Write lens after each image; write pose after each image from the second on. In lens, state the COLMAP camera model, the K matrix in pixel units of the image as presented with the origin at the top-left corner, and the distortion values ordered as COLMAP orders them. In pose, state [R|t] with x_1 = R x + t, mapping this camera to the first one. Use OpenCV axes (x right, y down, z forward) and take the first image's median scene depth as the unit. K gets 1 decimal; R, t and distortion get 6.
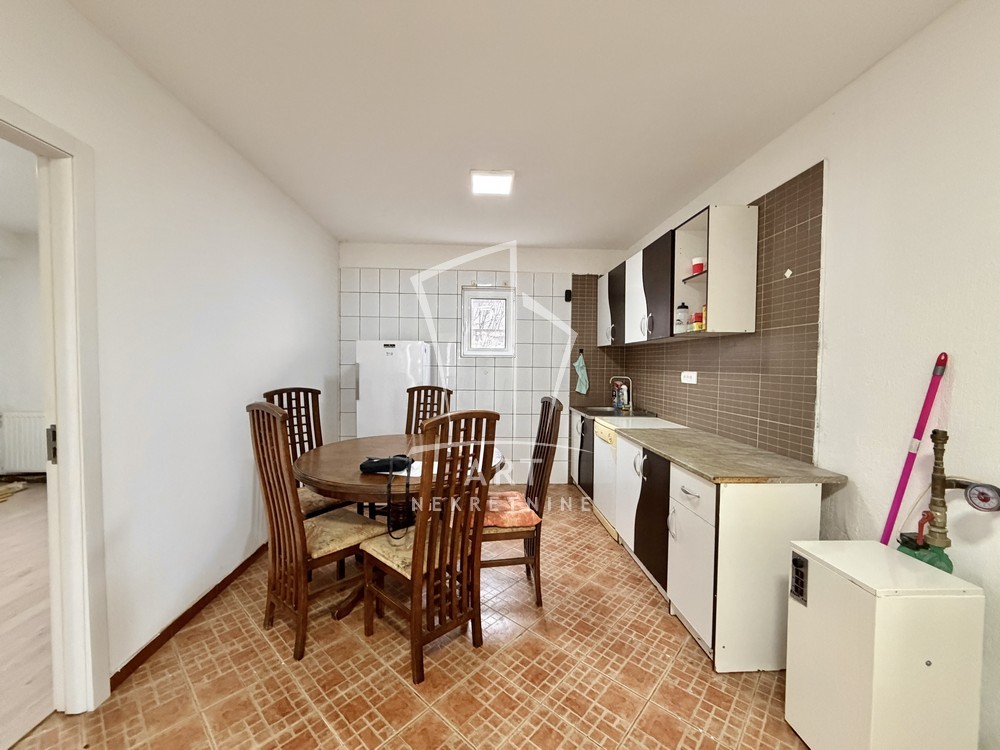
lens RADIAL K [[398.4, 0, 498.6], [0, 398.4, 375.5], [0, 0, 1]] dist [-0.000061, -0.000008]
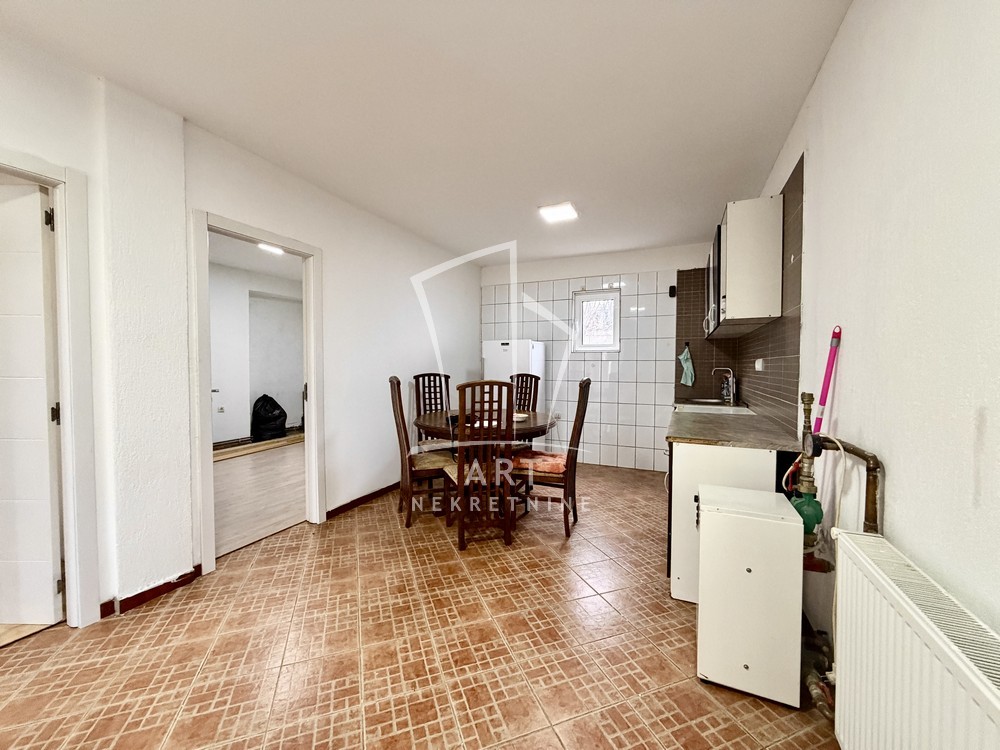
lens RADIAL K [[398.4, 0, 497.0], [0, 398.4, 374.6], [0, 0, 1]] dist [-0.000061, -0.000008]
pose [[0.885809, 0.002720, -0.464042, 0.515658], [-0.007933, 0.999925, -0.009282, 0.062438], [0.463982, 0.011904, 0.885765, -0.275498]]
